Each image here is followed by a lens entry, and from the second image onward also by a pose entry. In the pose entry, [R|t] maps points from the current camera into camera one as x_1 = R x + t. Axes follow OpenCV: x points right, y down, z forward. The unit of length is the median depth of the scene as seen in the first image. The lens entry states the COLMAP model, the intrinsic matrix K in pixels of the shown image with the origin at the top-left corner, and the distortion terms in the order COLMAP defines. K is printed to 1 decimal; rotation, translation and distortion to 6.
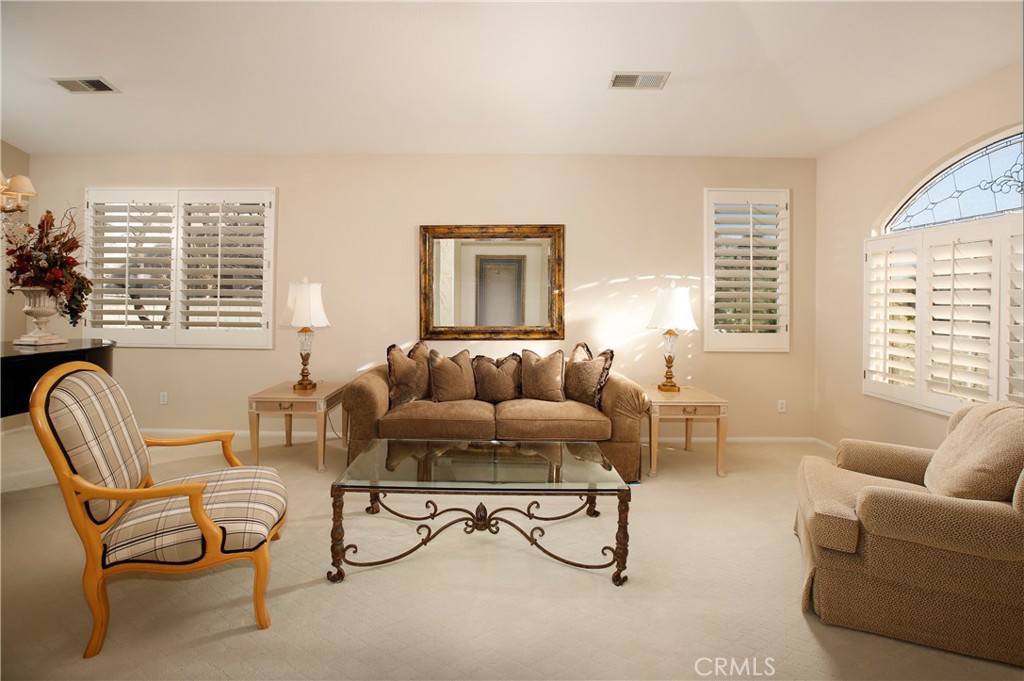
lens RADIAL K [[468.9, 0, 516.2], [0, 468.9, 300.4], [0, 0, 1]] dist [-0.003787, 0.000433]
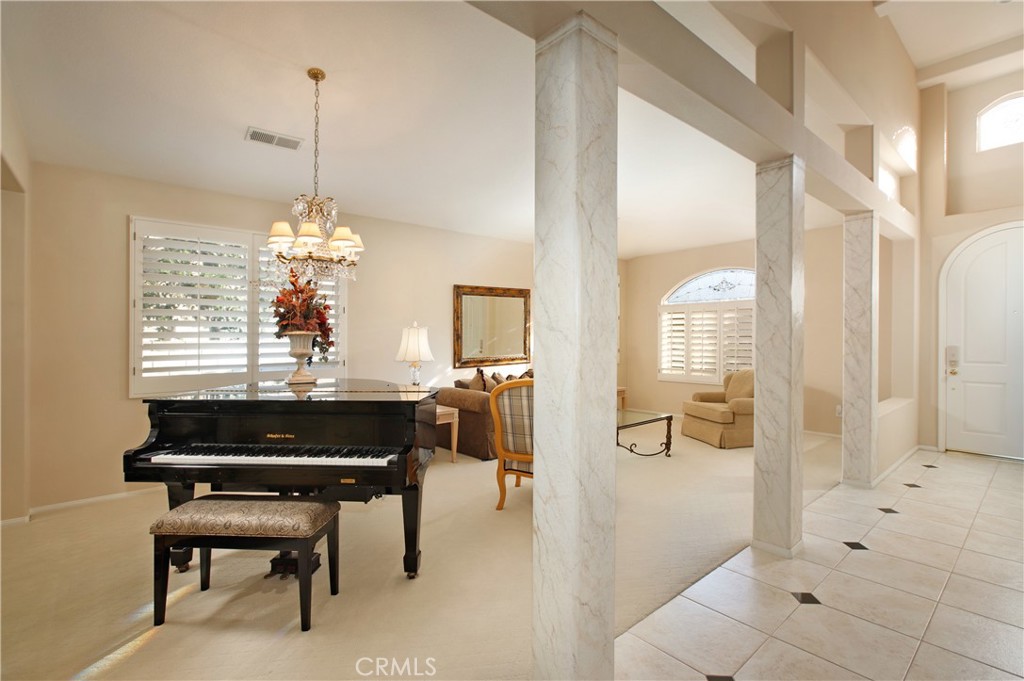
lens RADIAL K [[468.9, 0, 507.8], [0, 468.9, 338.5], [0, 0, 1]] dist [-0.003787, 0.000433]
pose [[0.763283, -0.015891, 0.645869, -0.977464], [0.010994, 0.999872, 0.011608, -0.017345], [-0.645971, -0.001759, 0.763360, -0.149083]]
